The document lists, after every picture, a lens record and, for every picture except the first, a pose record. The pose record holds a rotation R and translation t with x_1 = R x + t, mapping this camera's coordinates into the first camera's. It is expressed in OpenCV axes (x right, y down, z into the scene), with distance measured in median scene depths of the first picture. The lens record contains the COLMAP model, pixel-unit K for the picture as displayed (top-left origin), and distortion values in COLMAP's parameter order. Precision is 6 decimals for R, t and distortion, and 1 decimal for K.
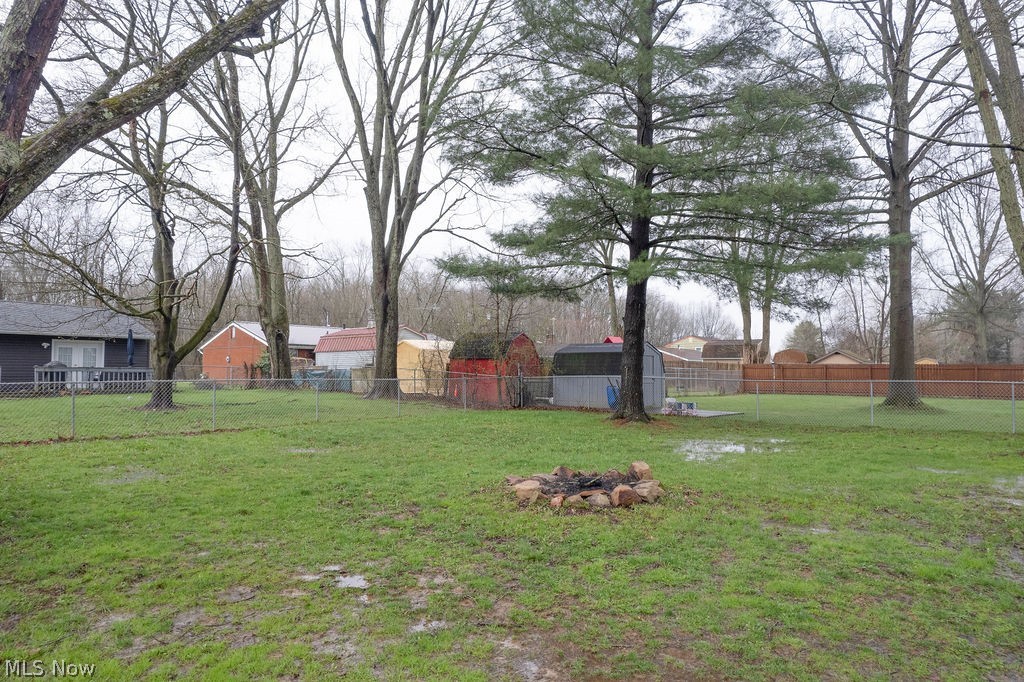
lens RADIAL K [[650.2, 0, 512.0], [0, 650.2, 341.0], [0, 0, 1]] dist [-0.041630, -0.000006]
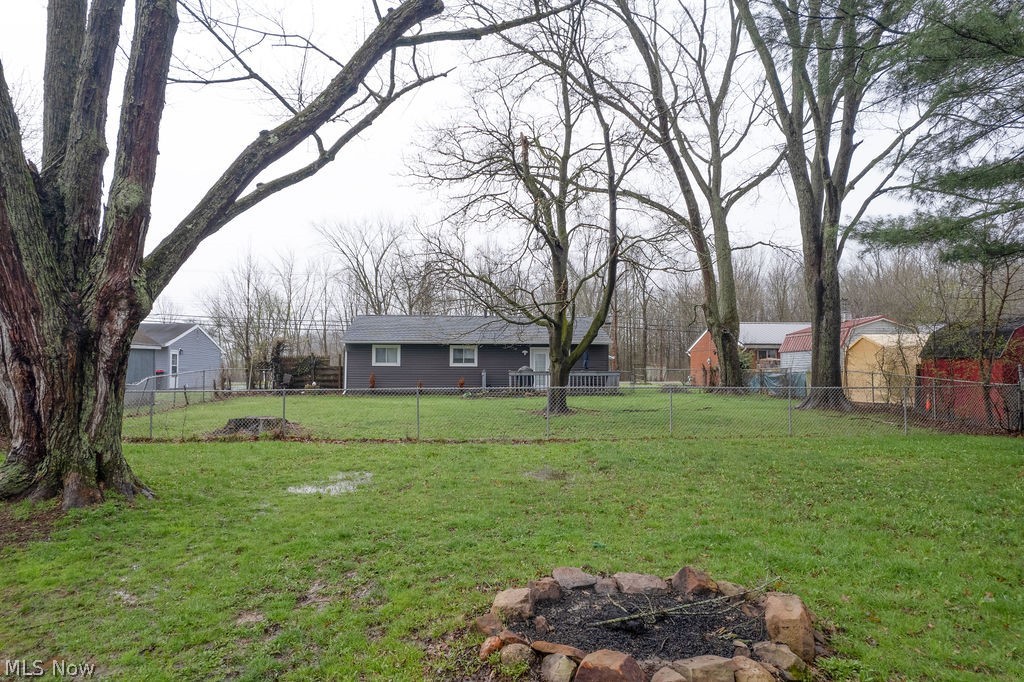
lens RADIAL K [[650.2, 0, 512.0], [0, 650.2, 341.0], [0, 0, 1]] dist [-0.041630, -0.000006]
pose [[0.677905, -0.034527, -0.734339, 0.123716], [0.035248, 0.999274, -0.014444, 0.001887], [0.734304, -0.016092, 0.678630, 0.173308]]
